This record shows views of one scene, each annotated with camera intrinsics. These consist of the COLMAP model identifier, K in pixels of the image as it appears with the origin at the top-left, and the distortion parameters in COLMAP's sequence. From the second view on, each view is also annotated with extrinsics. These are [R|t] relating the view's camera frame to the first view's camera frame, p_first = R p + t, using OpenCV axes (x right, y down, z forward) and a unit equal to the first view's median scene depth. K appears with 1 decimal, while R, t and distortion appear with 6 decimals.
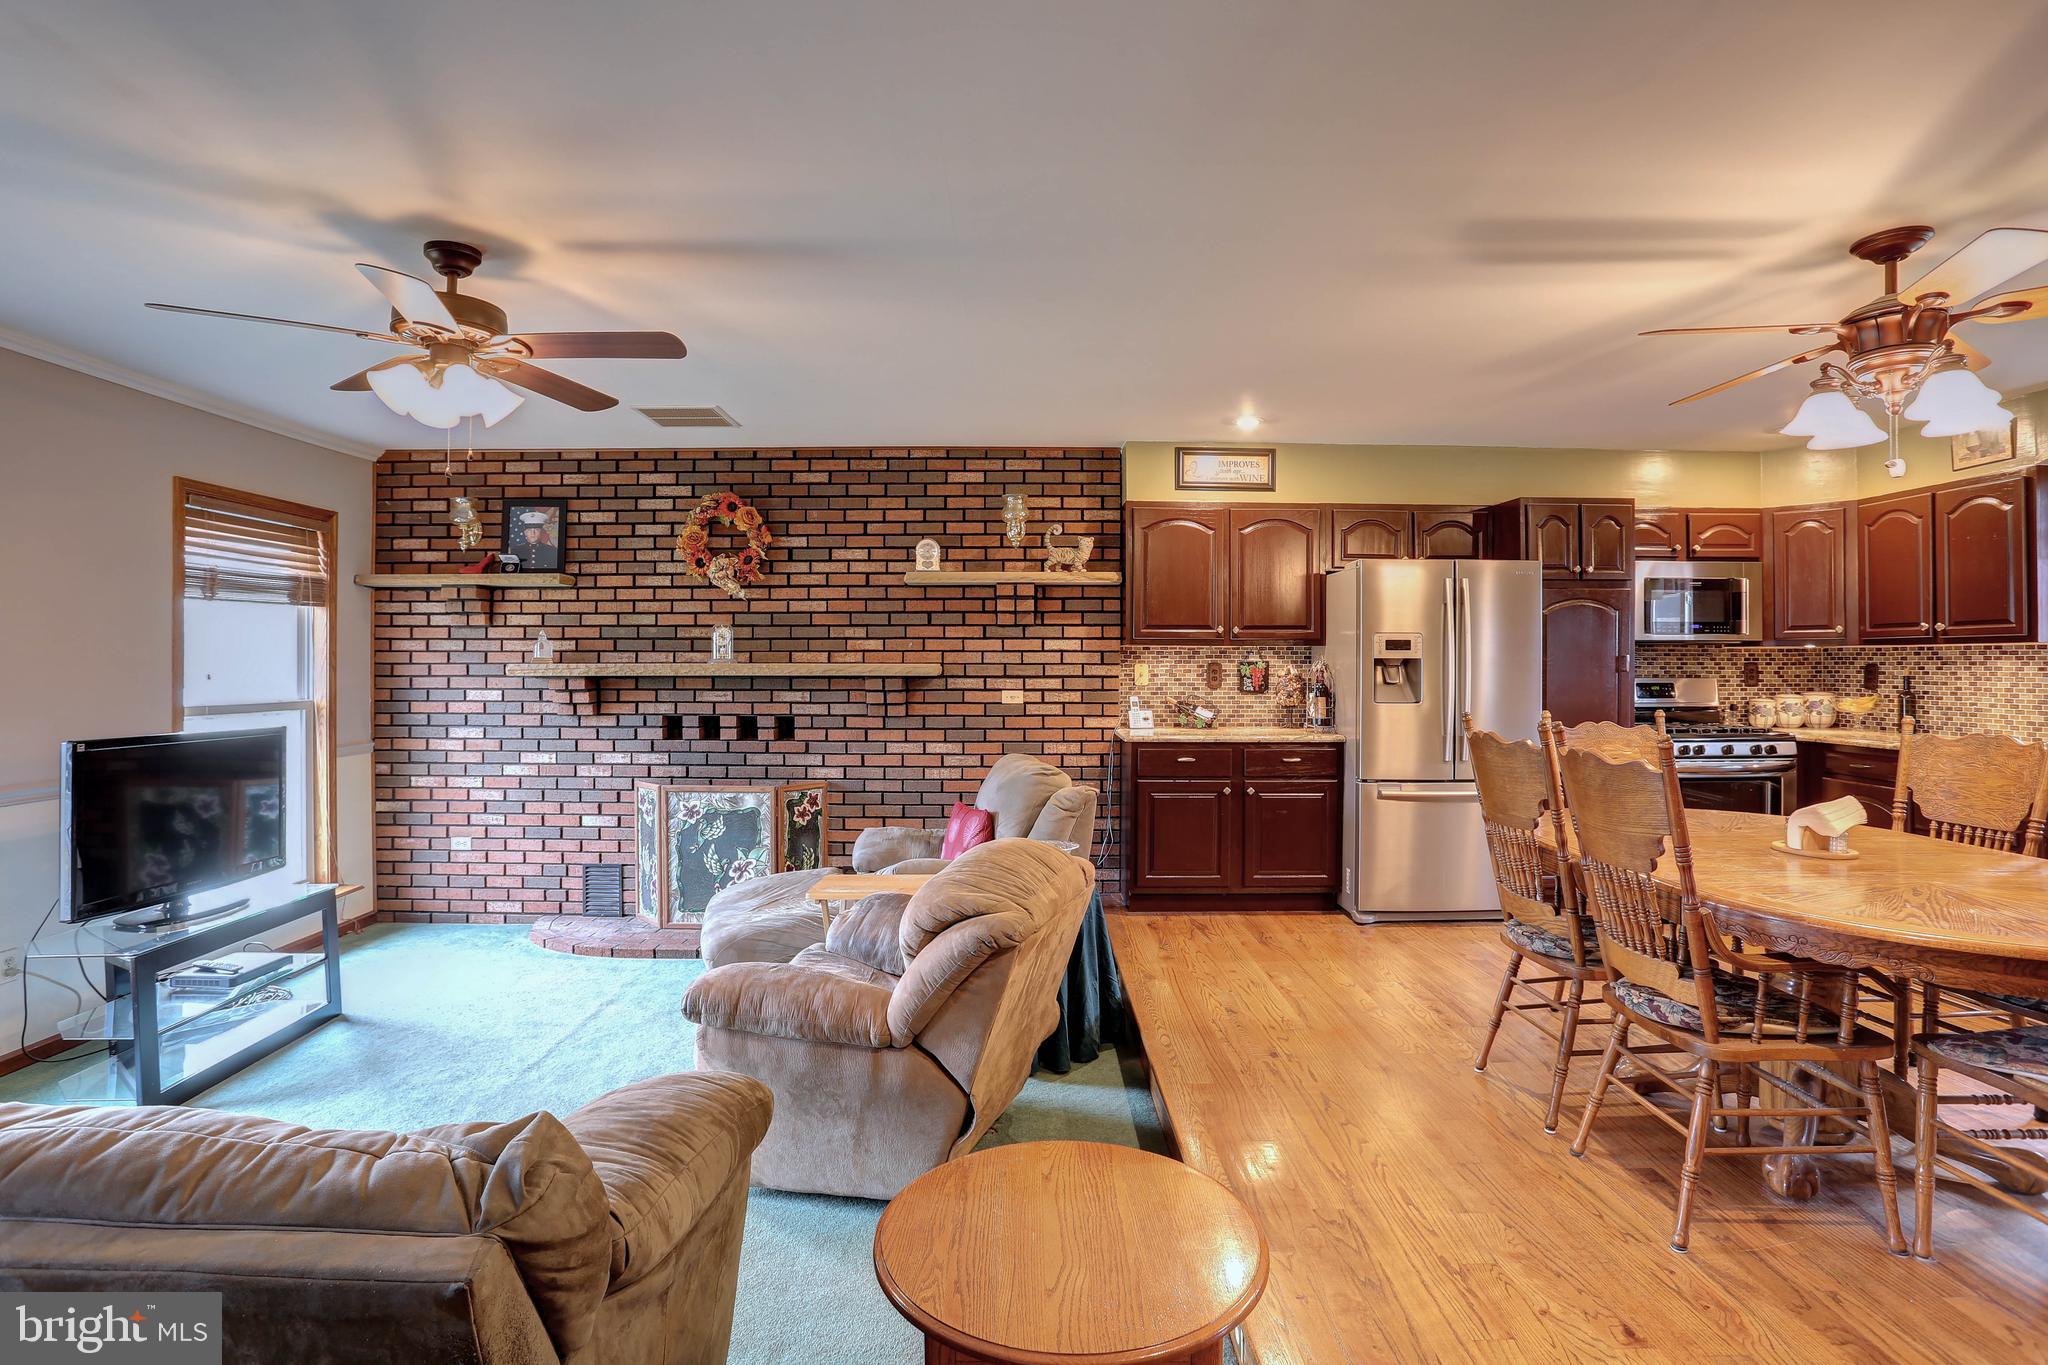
lens RADIAL K [[1015.9, 0, 1026.1], [0, 1015.9, 662.7], [0, 0, 1]] dist [-0.088031, 0.046516]
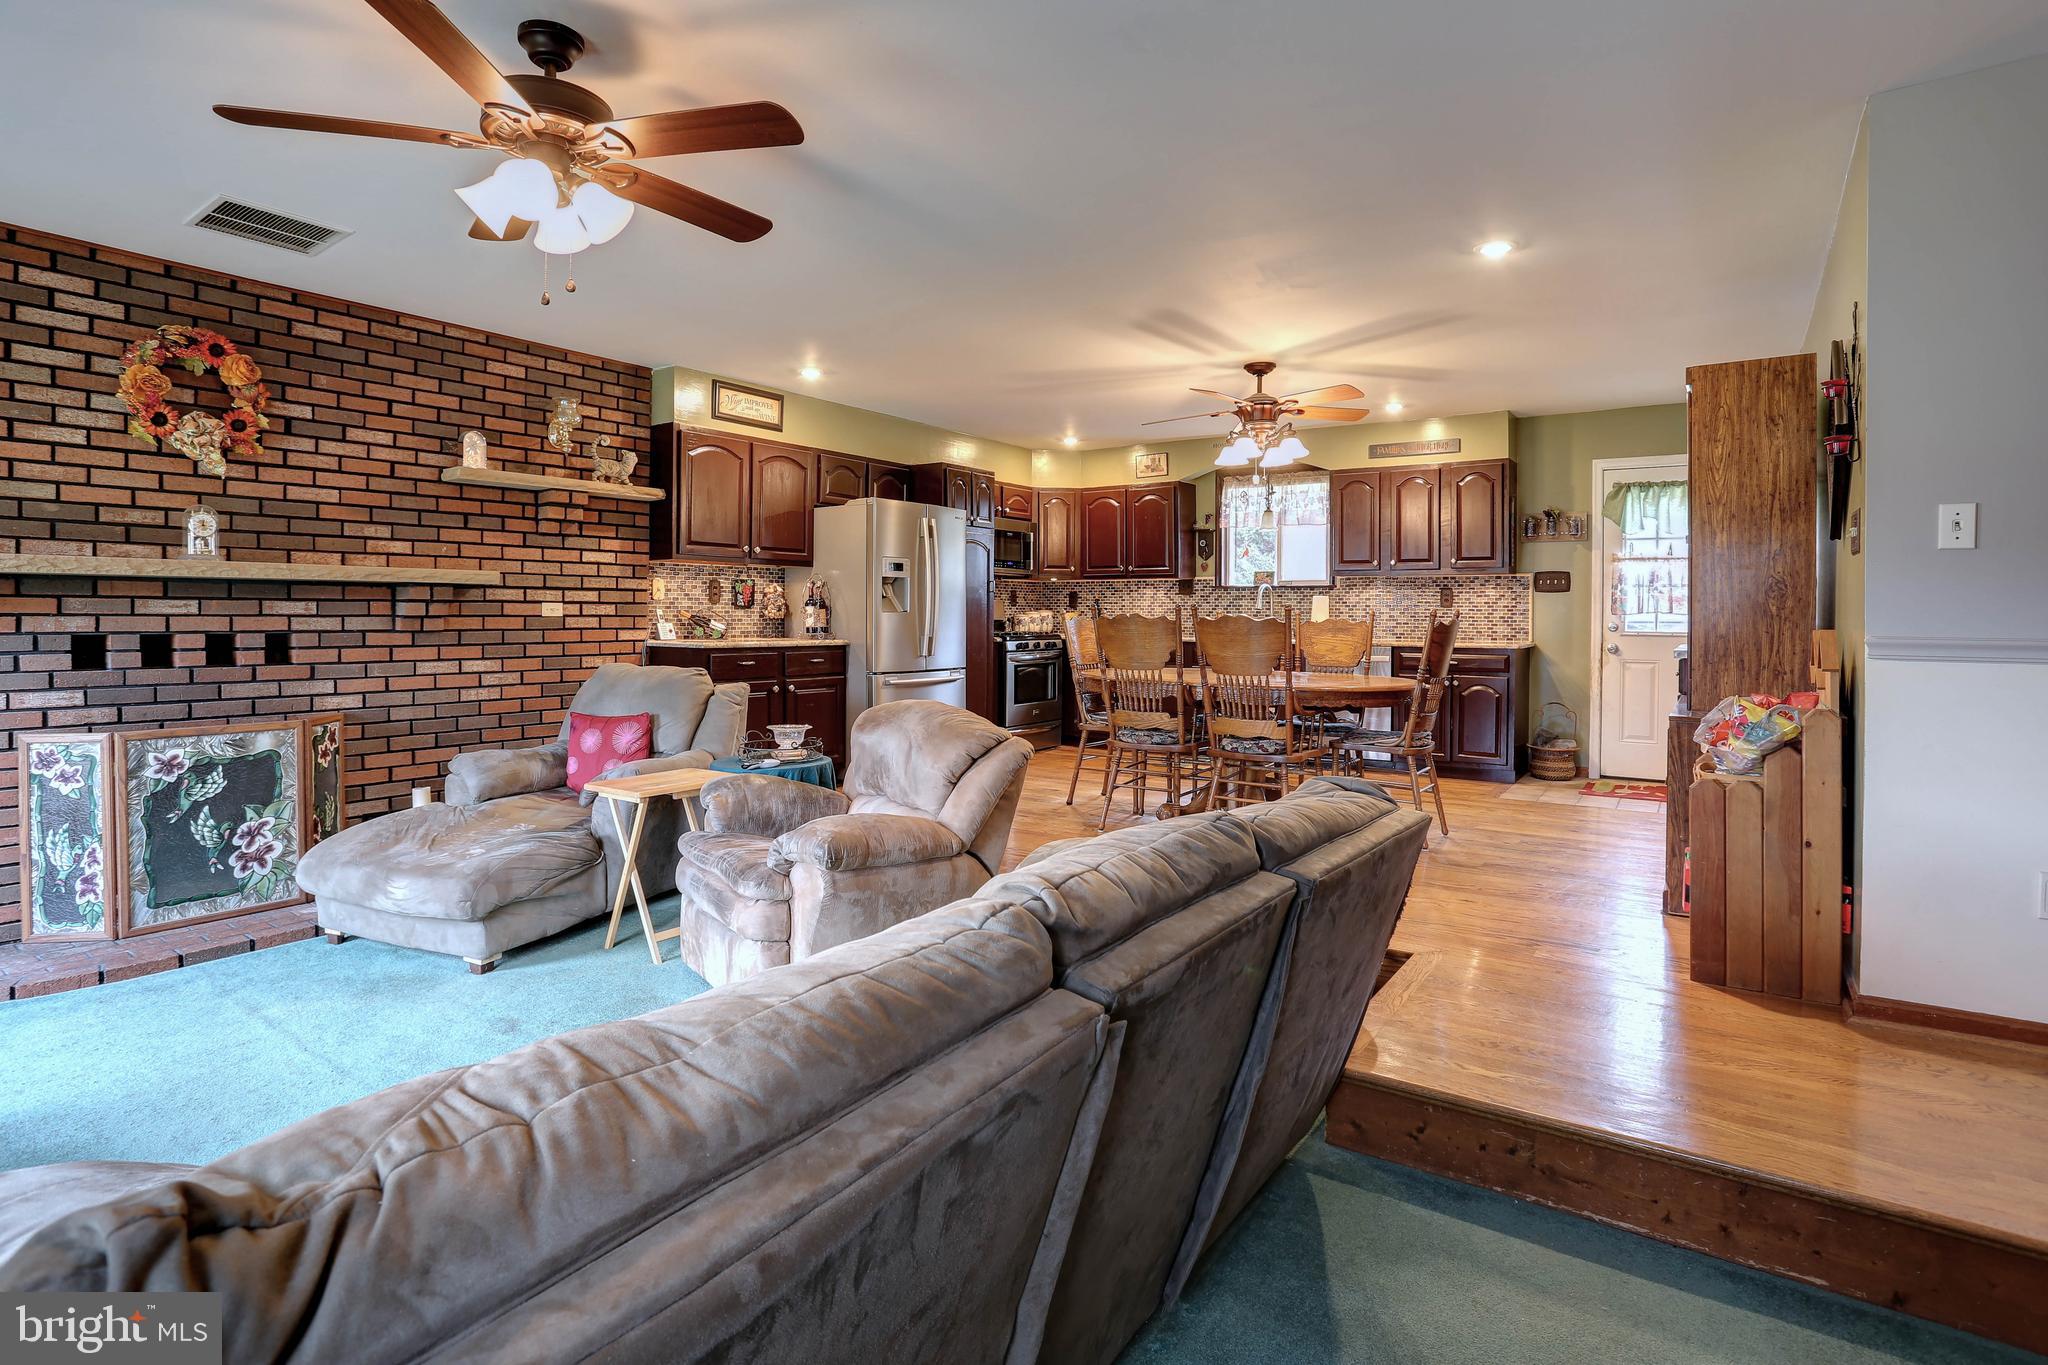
lens RADIAL K [[1040.3, 0, 1023.2], [0, 1040.3, 628.1], [0, 0, 1]] dist [-0.062637, 0.033630]
pose [[0.578747, -0.009054, 0.815457, -0.546235], [-0.002698, 0.999912, 0.013017, 0.037476], [-0.815503, -0.009734, 0.578671, 0.080913]]
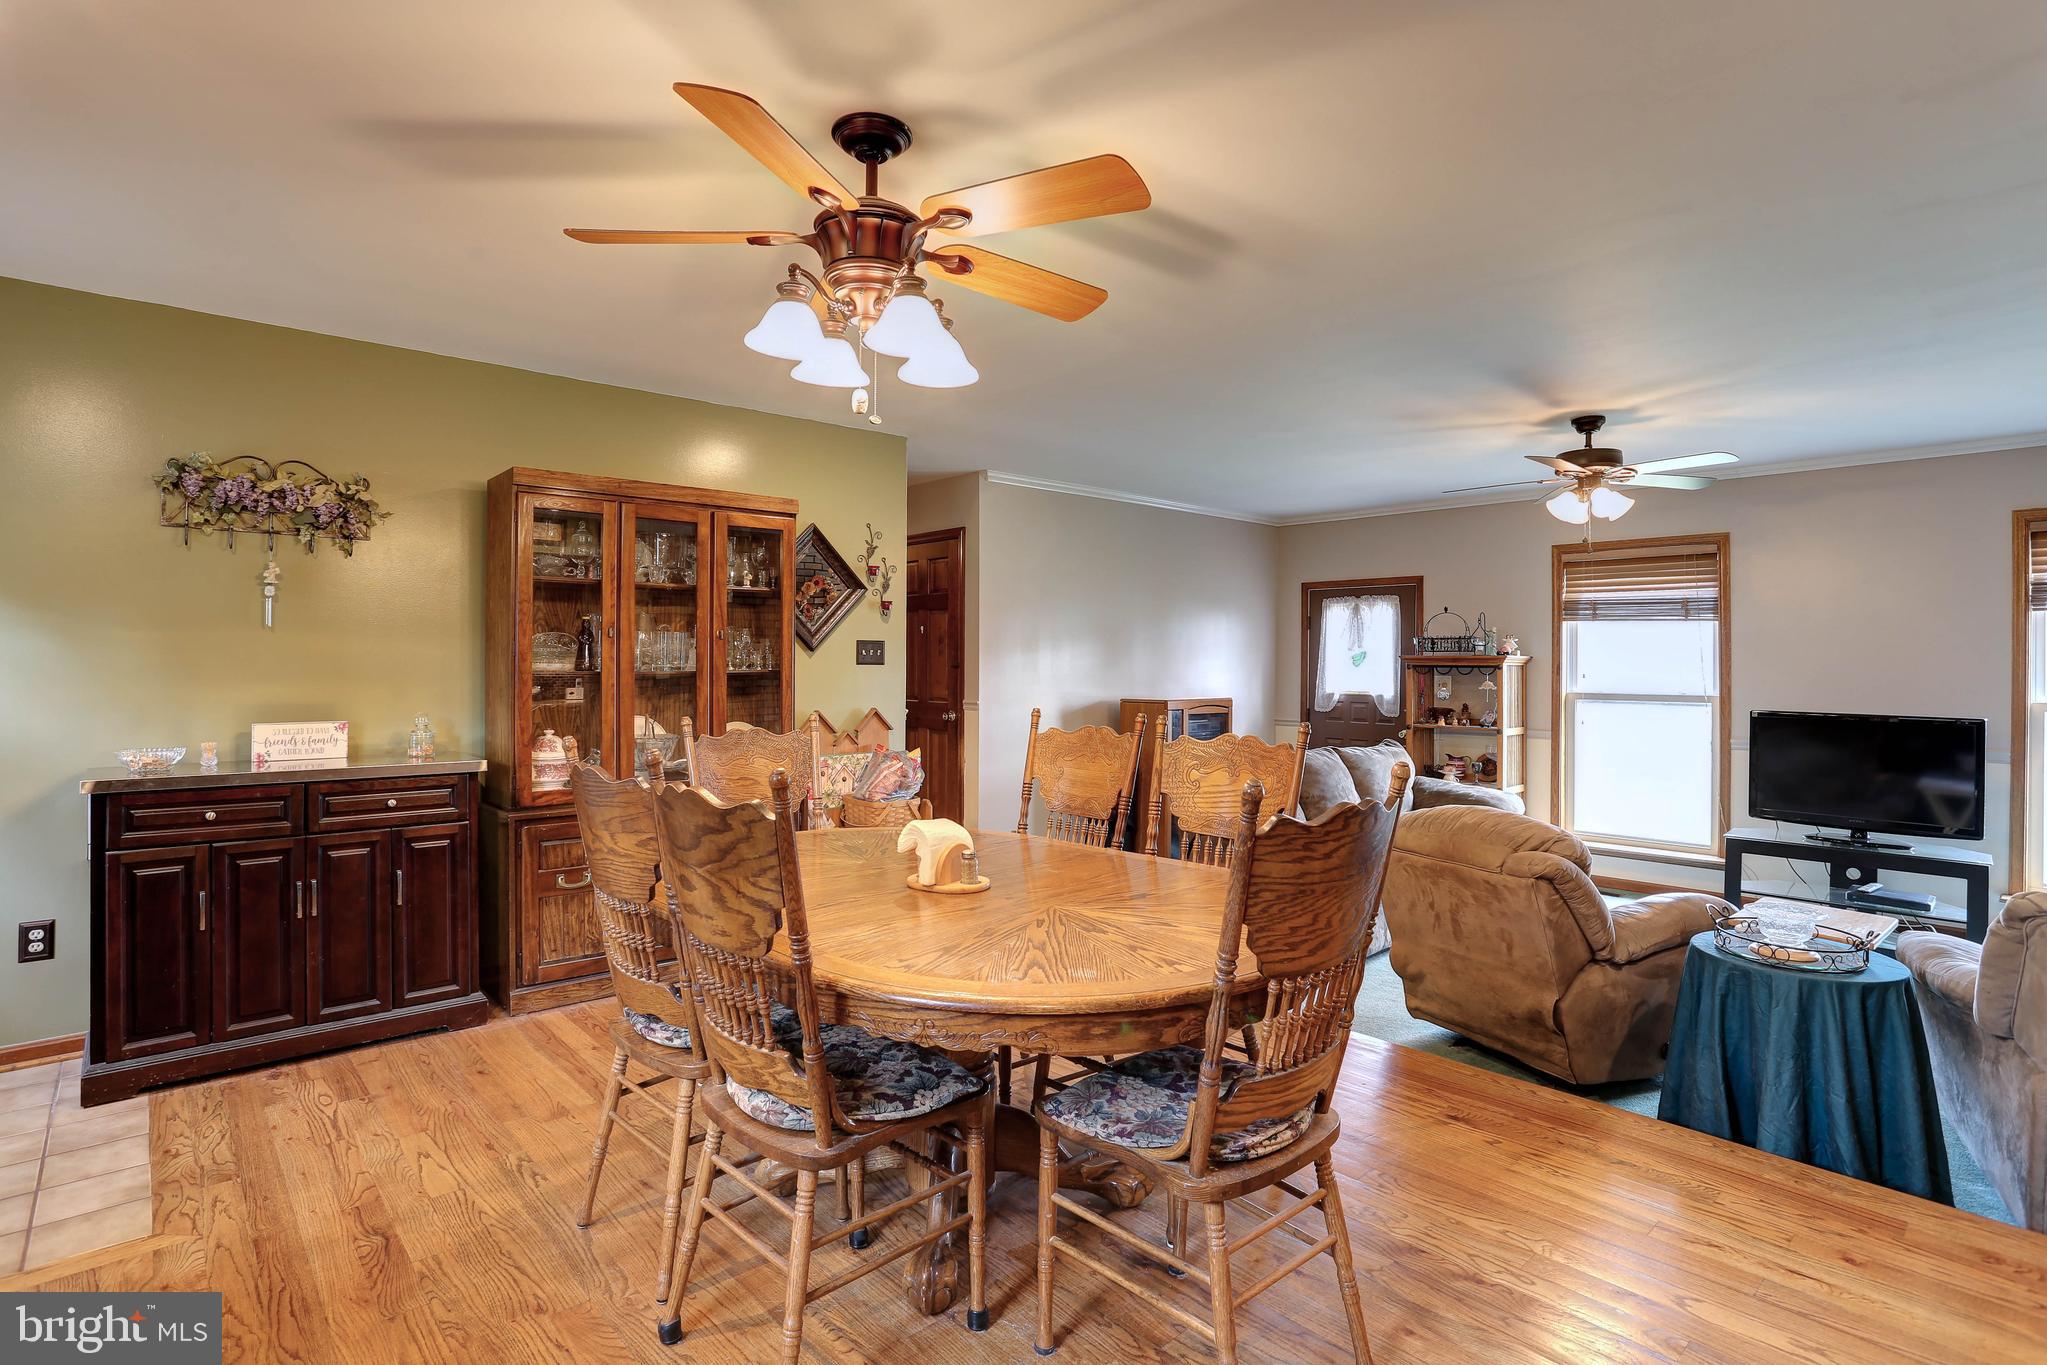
lens RADIAL K [[1021.3, 0, 1026.2], [0, 1021.3, 657.6], [0, 0, 1]] dist [-0.069774, 0.035407]
pose [[-0.740310, -0.008198, -0.672216, 0.645774], [-0.005971, 0.999966, -0.005619, 0.003400], [0.672239, -0.000146, -0.740334, 0.819126]]
